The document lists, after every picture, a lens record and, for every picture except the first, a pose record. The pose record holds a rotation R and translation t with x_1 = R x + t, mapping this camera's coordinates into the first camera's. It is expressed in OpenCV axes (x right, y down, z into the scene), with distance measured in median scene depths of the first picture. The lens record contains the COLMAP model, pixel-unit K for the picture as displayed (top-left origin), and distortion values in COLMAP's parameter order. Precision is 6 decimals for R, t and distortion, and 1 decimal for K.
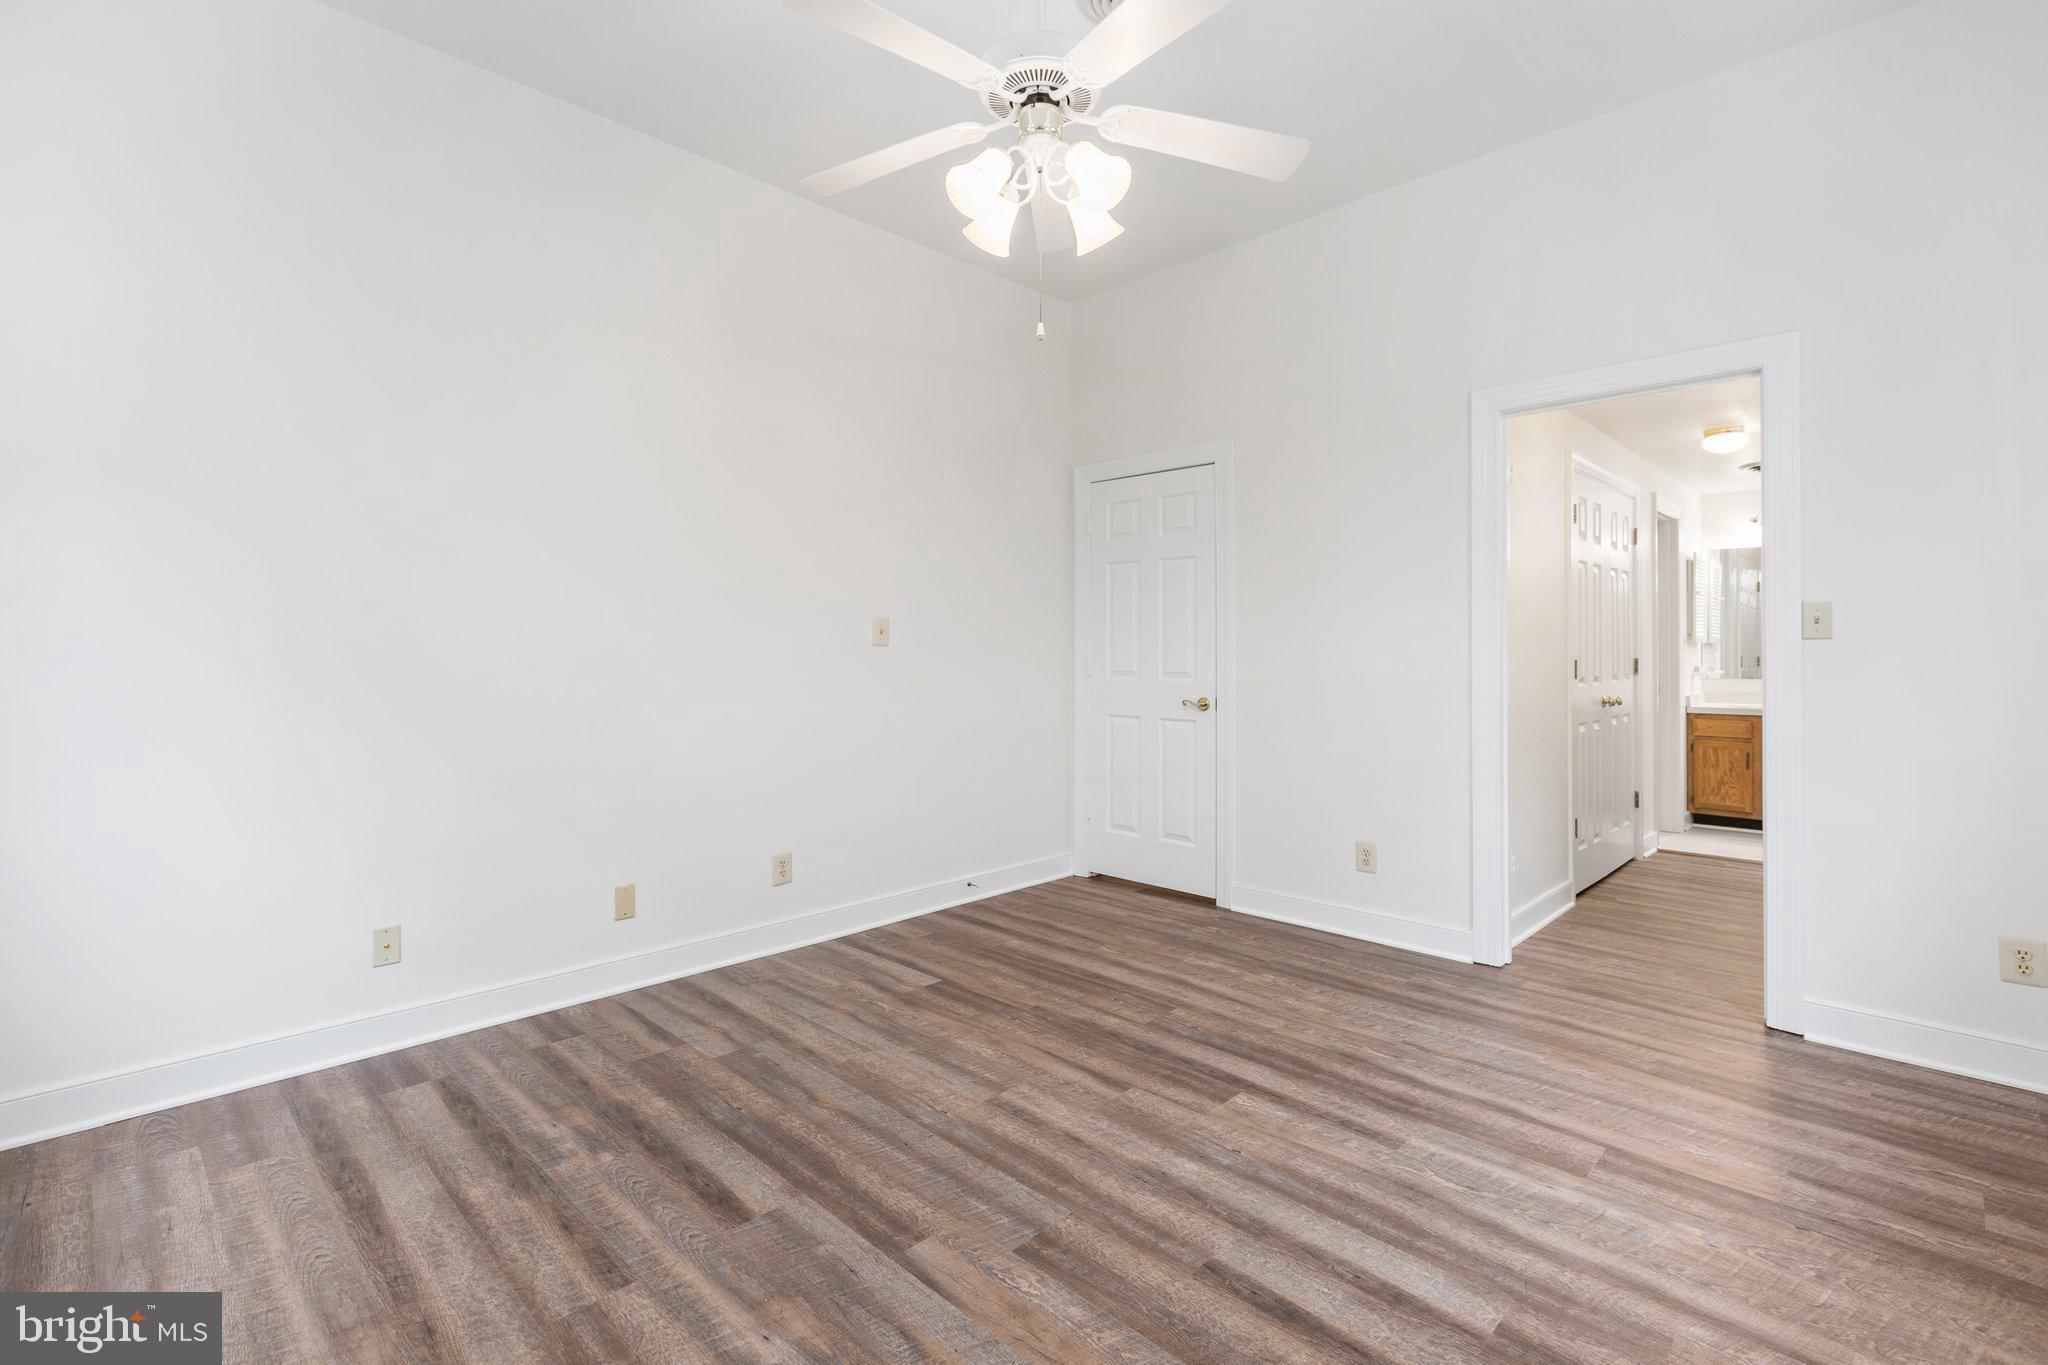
lens RADIAL K [[913.7, 0, 1025.9], [0, 913.7, 661.0], [0, 0, 1]] dist [0.002028, -0.001563]
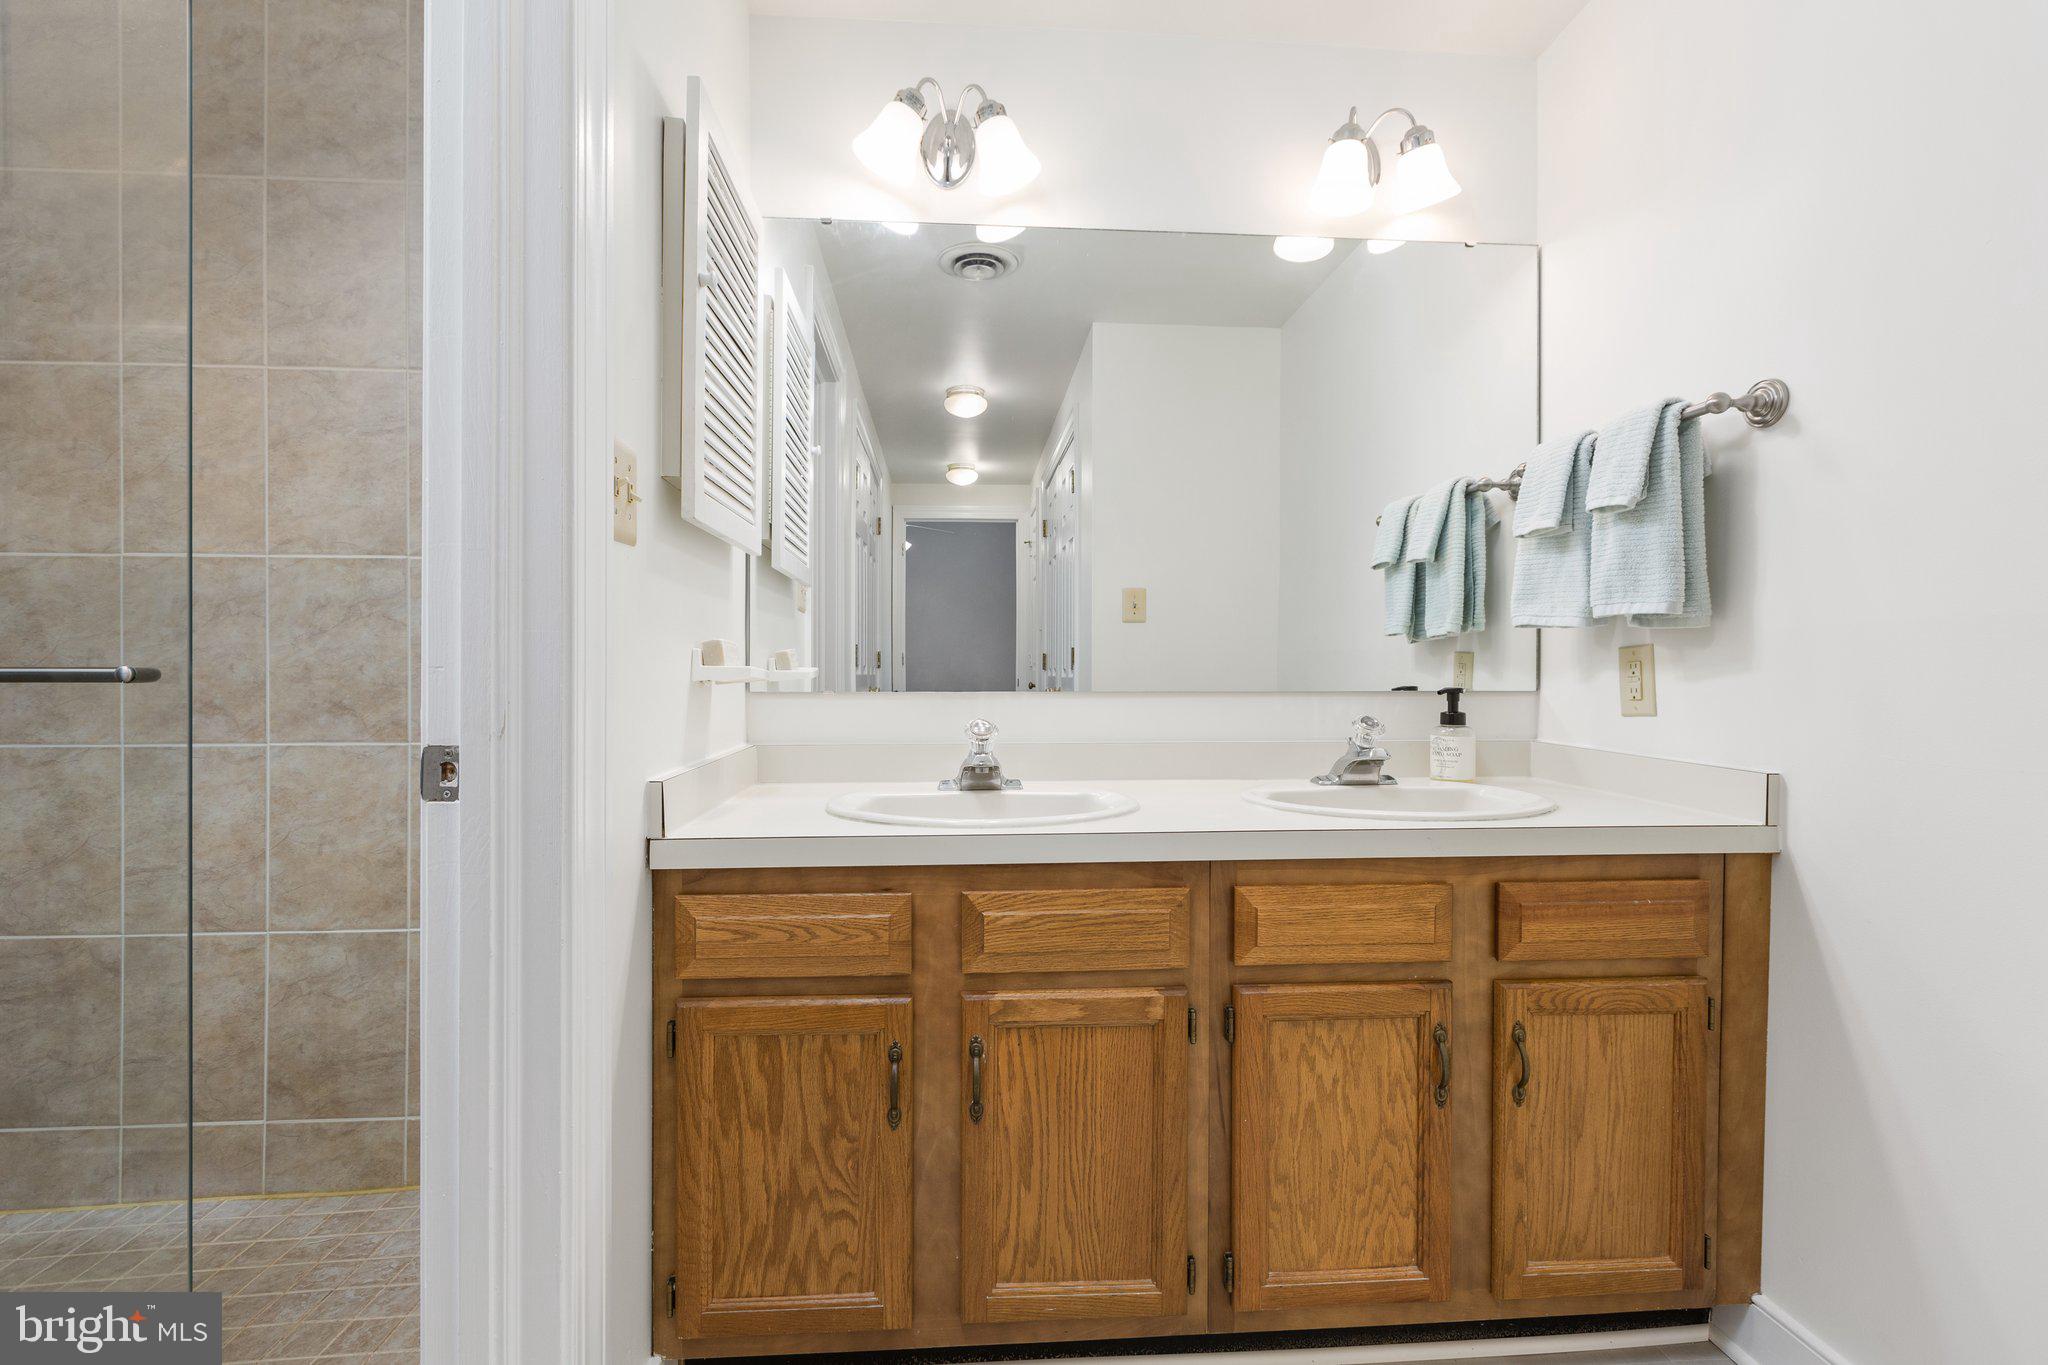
lens RADIAL K [[913.7, 0, 1021.7], [0, 913.7, 671.1], [0, 0, 1]] dist [0.002028, -0.001563]
pose [[0.655948, 0.006862, 0.754775, 0.640753], [-0.005365, 0.999976, -0.004428, 0.014671], [-0.754787, -0.001145, 0.655969, 0.828943]]
